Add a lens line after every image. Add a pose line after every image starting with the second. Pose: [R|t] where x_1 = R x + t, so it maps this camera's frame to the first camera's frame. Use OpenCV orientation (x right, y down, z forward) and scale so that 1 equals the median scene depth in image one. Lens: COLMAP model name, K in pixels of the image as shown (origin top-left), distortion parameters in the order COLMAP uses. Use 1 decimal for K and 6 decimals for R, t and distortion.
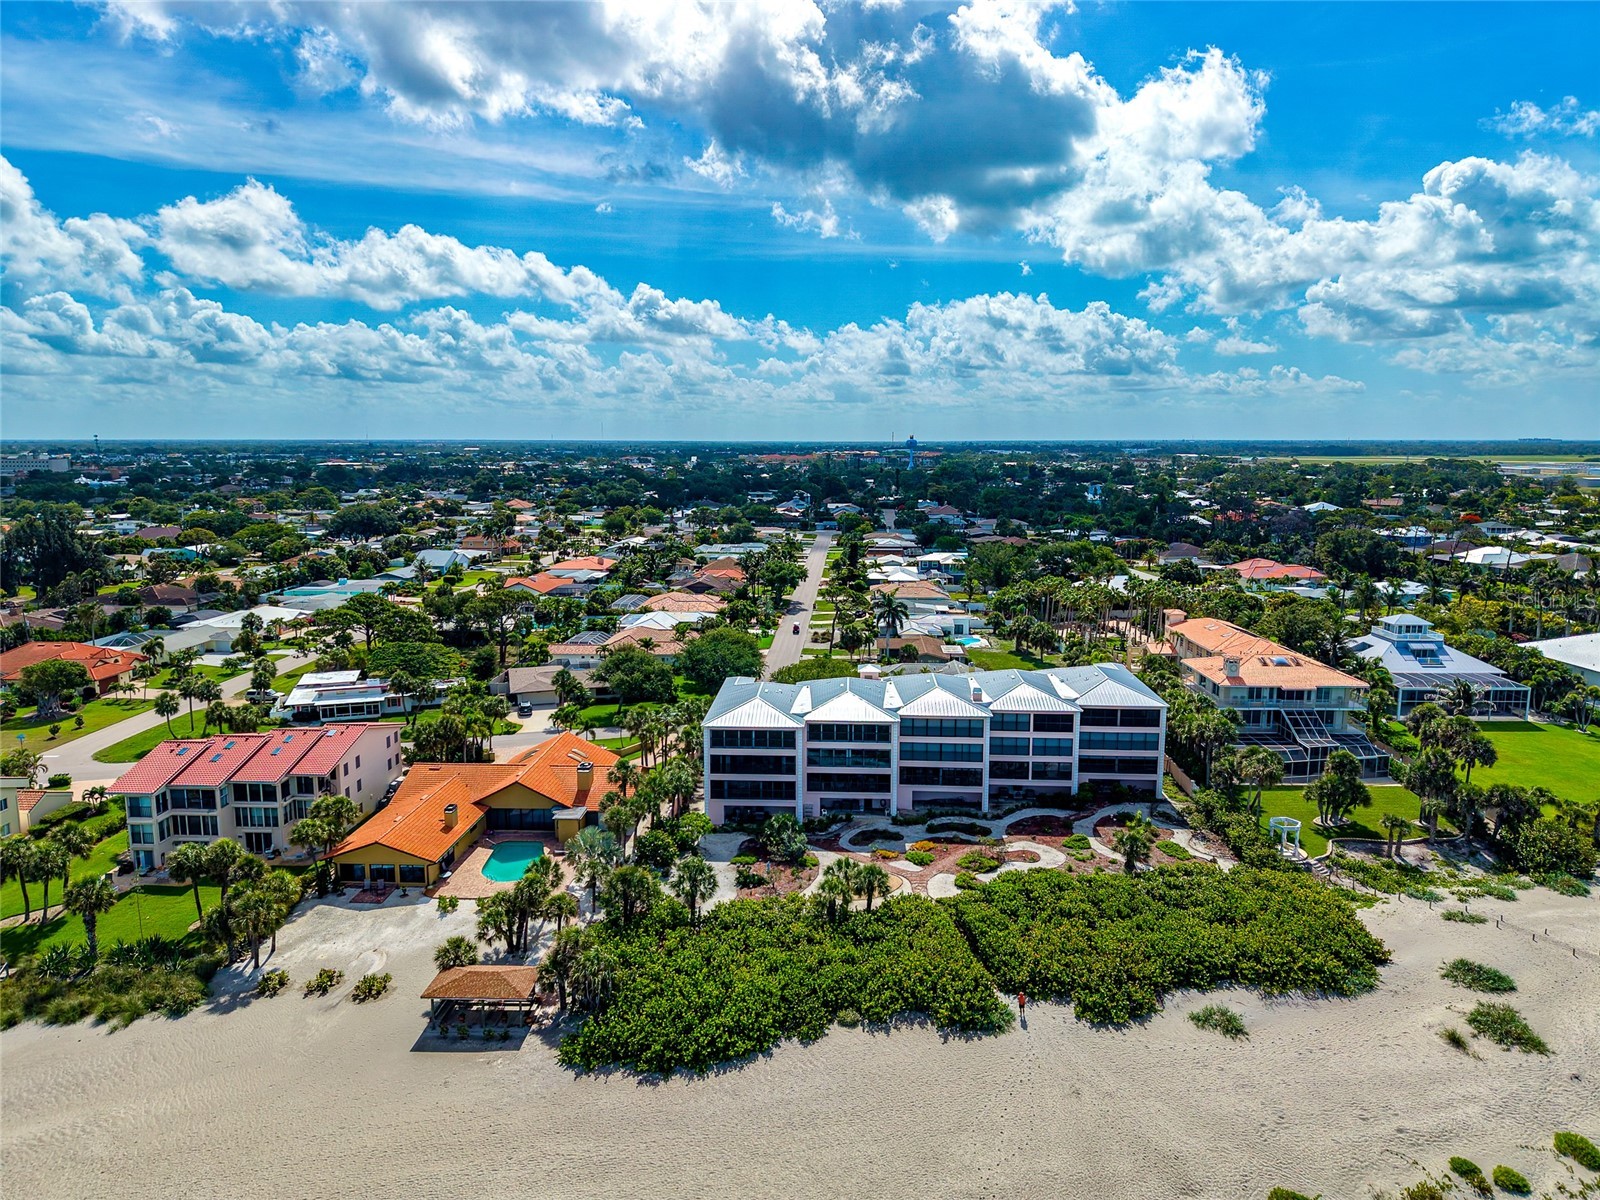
lens RADIAL K [[1072.7, 0, 792.7], [0, 1072.7, 609.7], [0, 0, 1]] dist [0.039130, -0.041821]
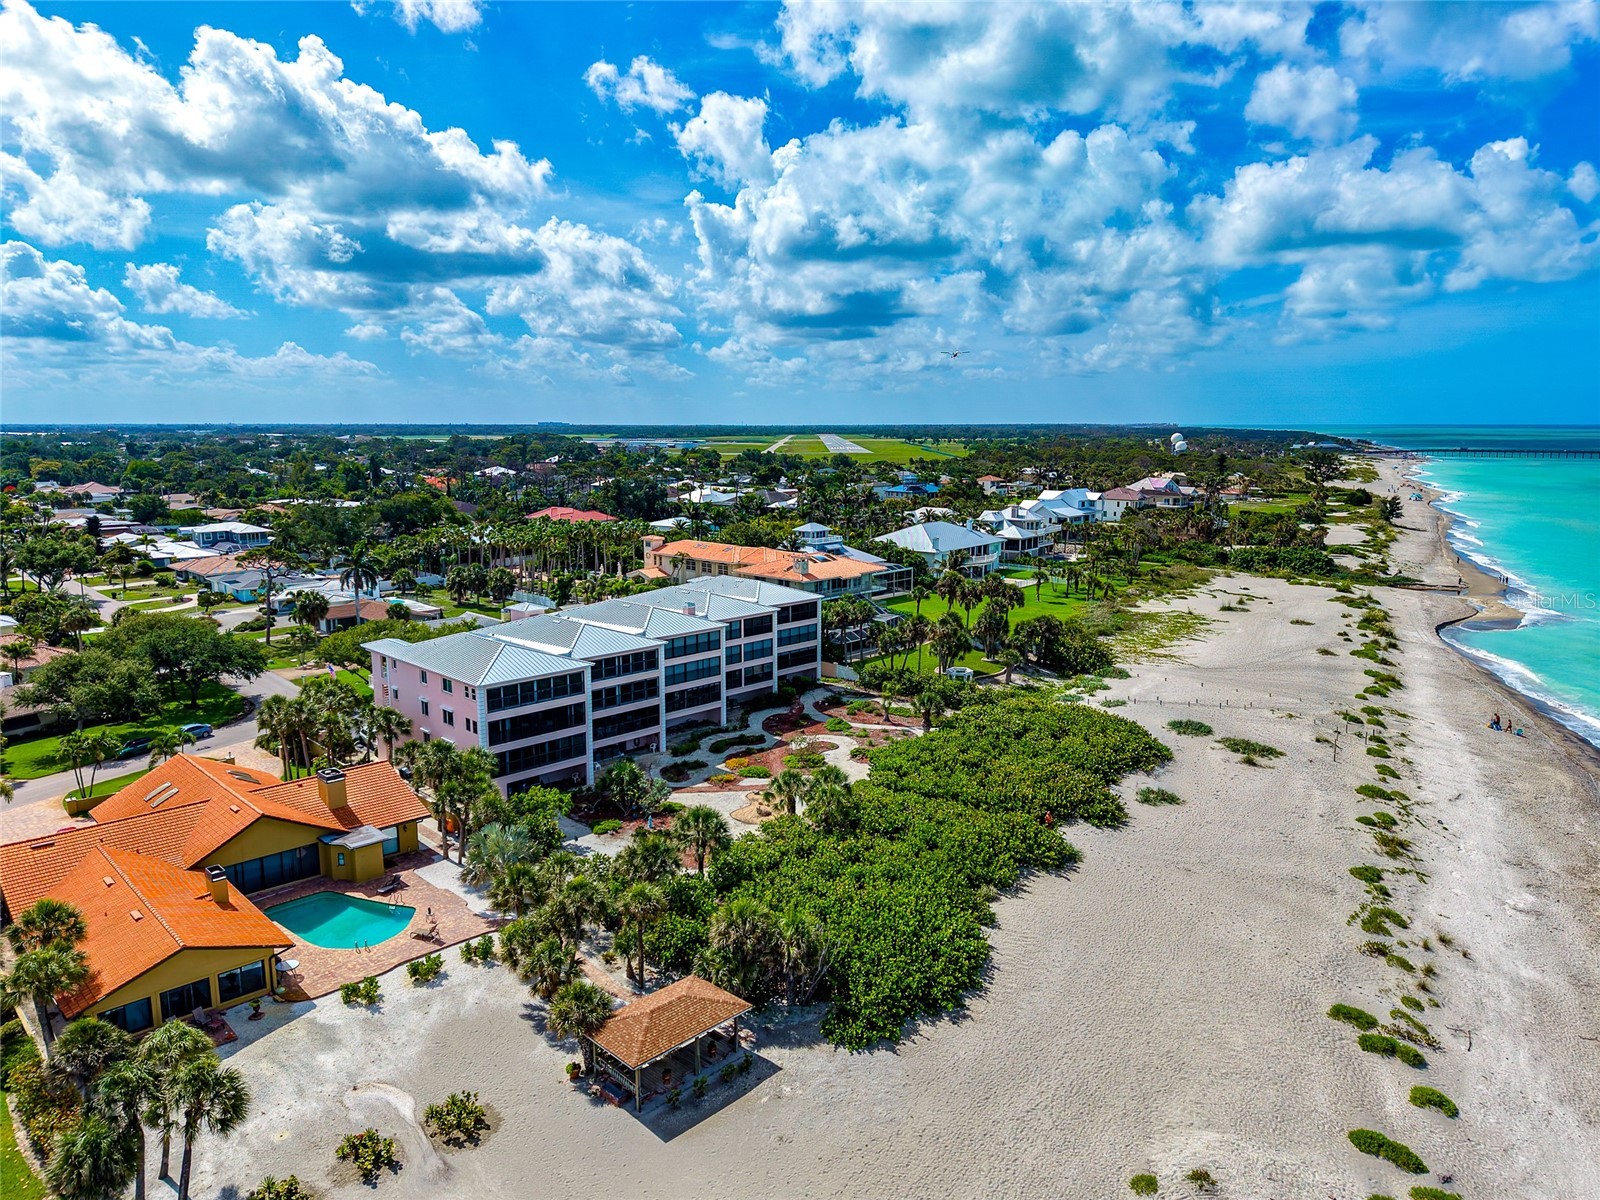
lens RADIAL K [[1072.7, 0, 792.6], [0, 1072.7, 616.7], [0, 0, 1]] dist [0.039130, -0.041821]
pose [[0.680757, -0.135984, 0.719776, -0.471335], [0.123159, 0.989877, 0.070530, 0.032107], [-0.722081, 0.040633, 0.690614, 0.301361]]
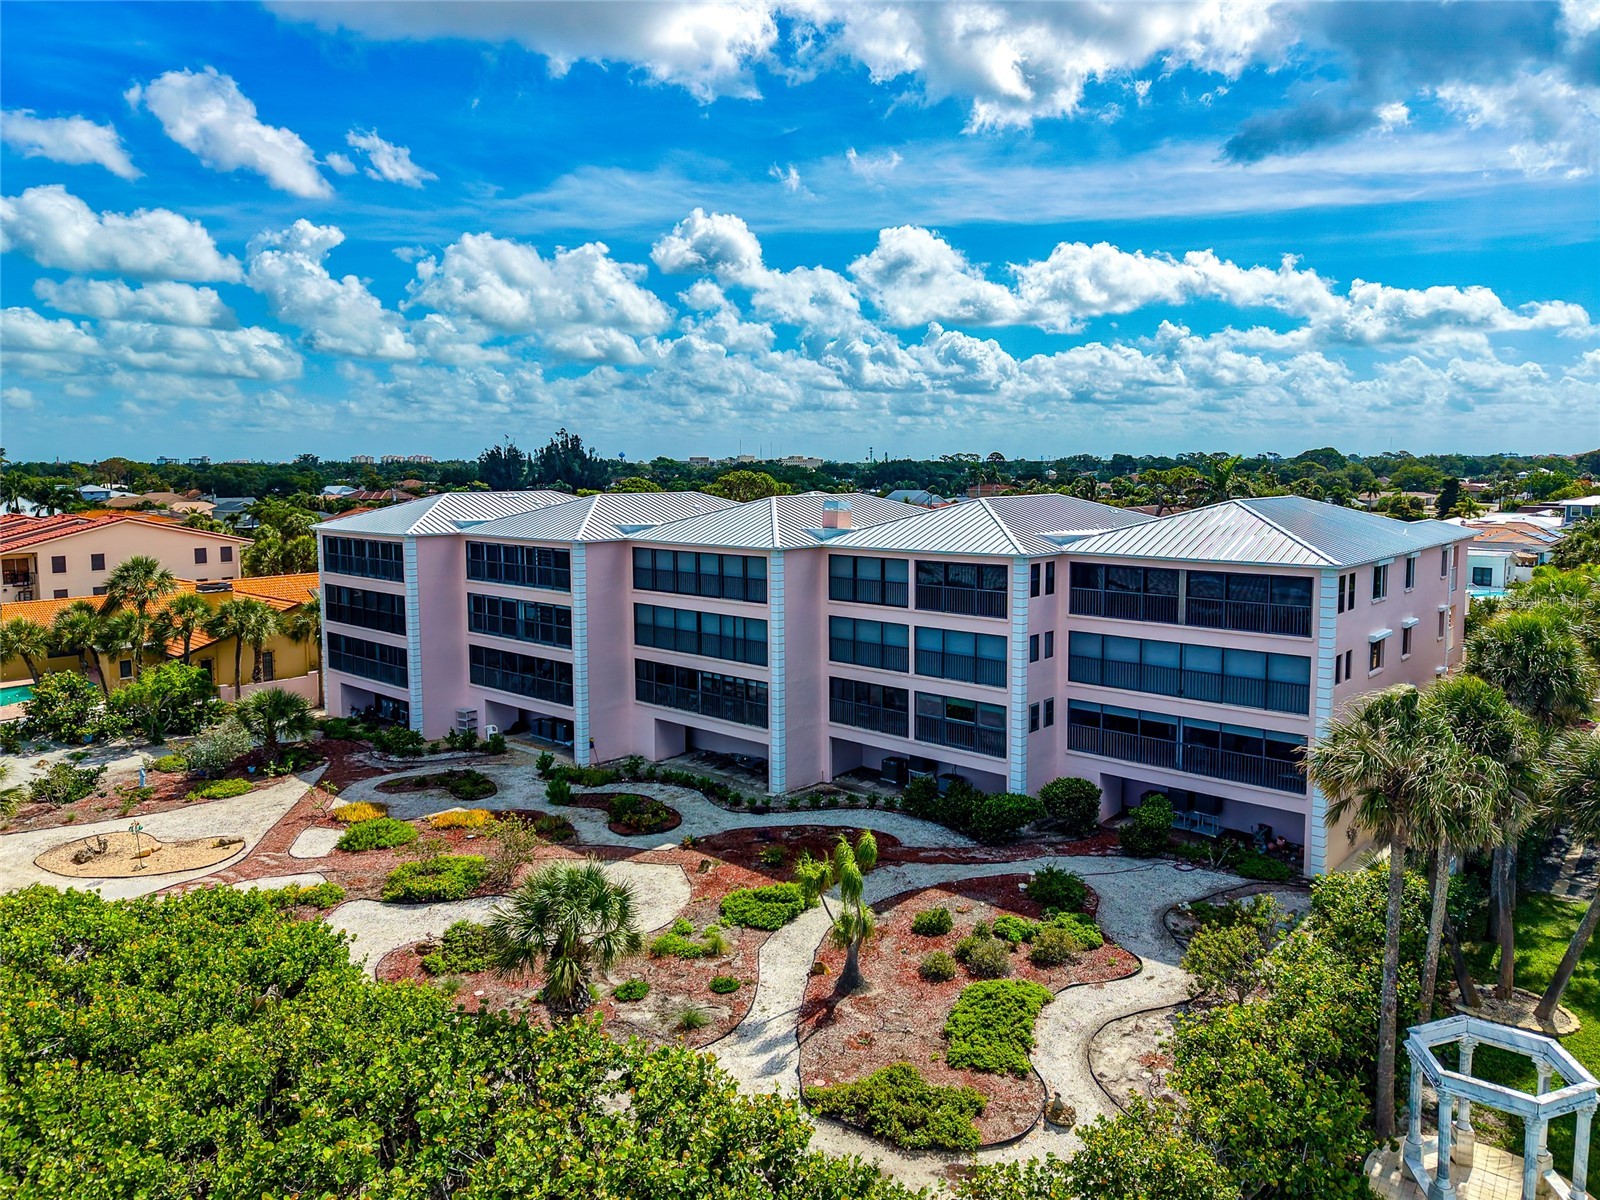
lens RADIAL K [[1072.7, 0, 791.8], [0, 1072.7, 571.7], [0, 0, 1]] dist [0.039130, -0.041821]
pose [[0.775045, 0.055308, -0.629481, 0.442781], [-0.098910, 0.994501, -0.034403, 0.123116], [0.624117, 0.088926, 0.776254, 0.716861]]
